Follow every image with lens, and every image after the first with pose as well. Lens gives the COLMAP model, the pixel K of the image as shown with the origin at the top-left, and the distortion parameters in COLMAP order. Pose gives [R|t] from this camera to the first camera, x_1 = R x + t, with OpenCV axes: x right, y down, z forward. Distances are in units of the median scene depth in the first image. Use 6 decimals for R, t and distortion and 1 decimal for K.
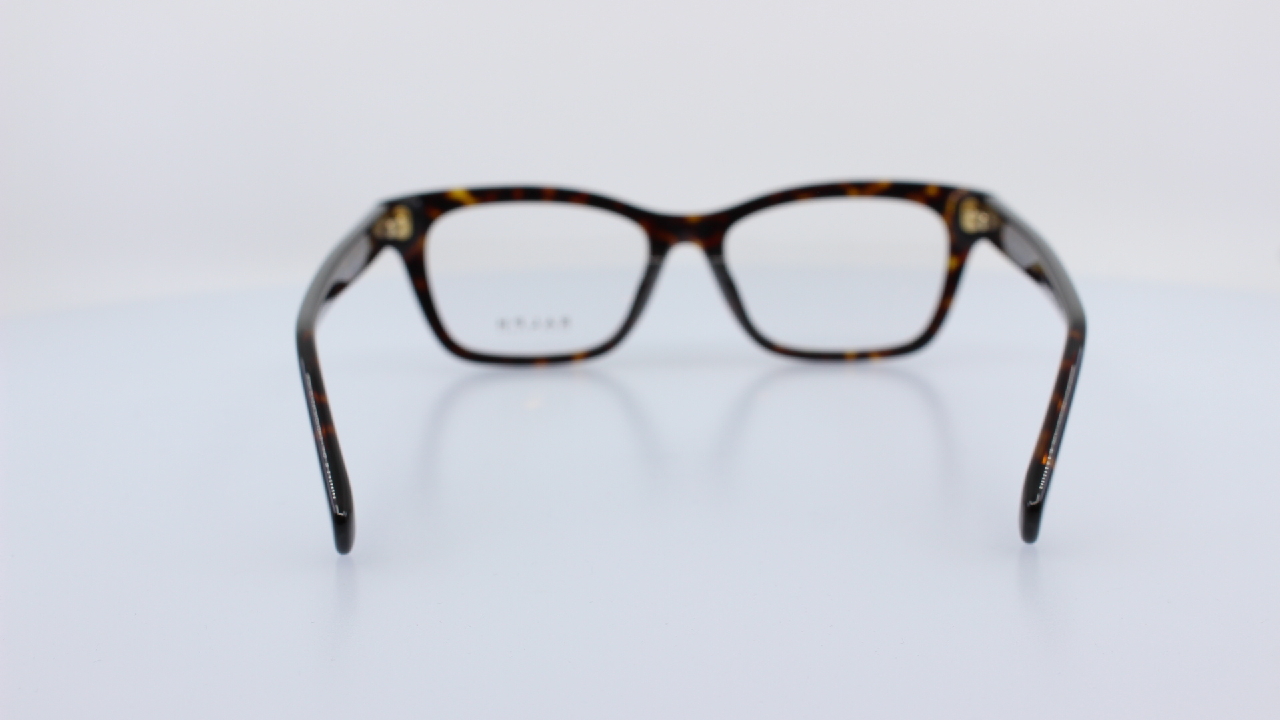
lens RADIAL K [[1686.6, 0, 640.0], [0, 1686.6, 360.0], [0, 0, 1]] dist [-0.111367, -0.056992]
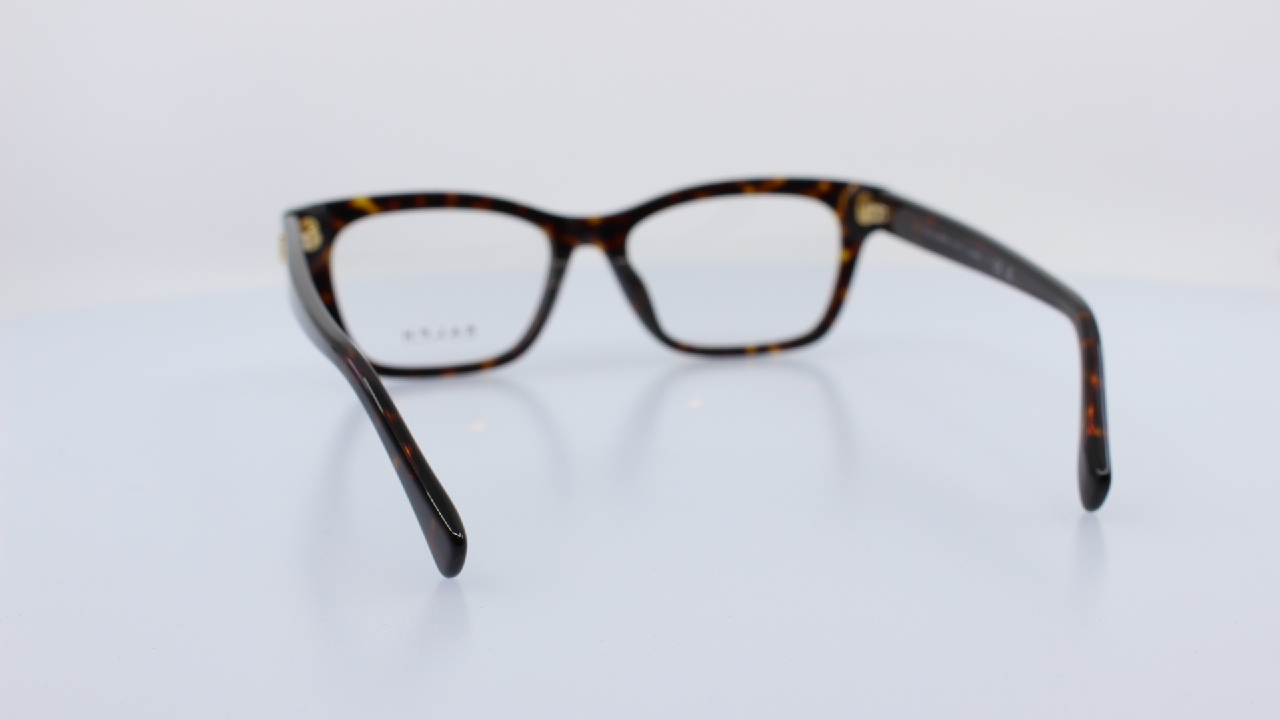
lens RADIAL K [[1686.6, 0, 640.0], [0, 1686.6, 360.0], [0, 0, 1]] dist [-0.111367, -0.056992]
pose [[0.963262, -0.052152, 0.263450, -0.211131], [0.054411, 0.998518, -0.001279, 0.001243], [-0.262993, 0.015566, 0.964672, 0.031507]]
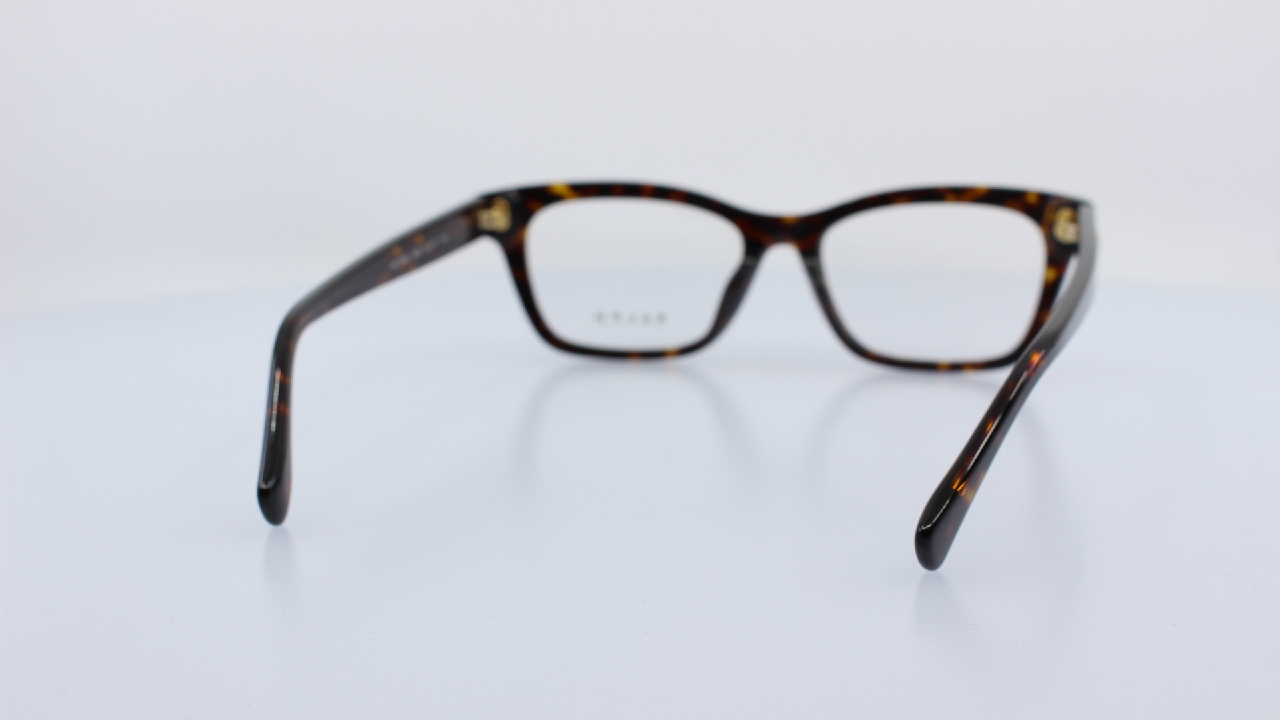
lens RADIAL K [[1686.6, 0, 640.0], [0, 1686.6, 360.0], [0, 0, 1]] dist [-0.111367, -0.056992]
pose [[0.970438, 0.050700, -0.235965, 0.184849], [-0.050153, 0.998707, 0.008323, -0.005416], [0.236082, 0.003758, 0.971726, 0.018855]]
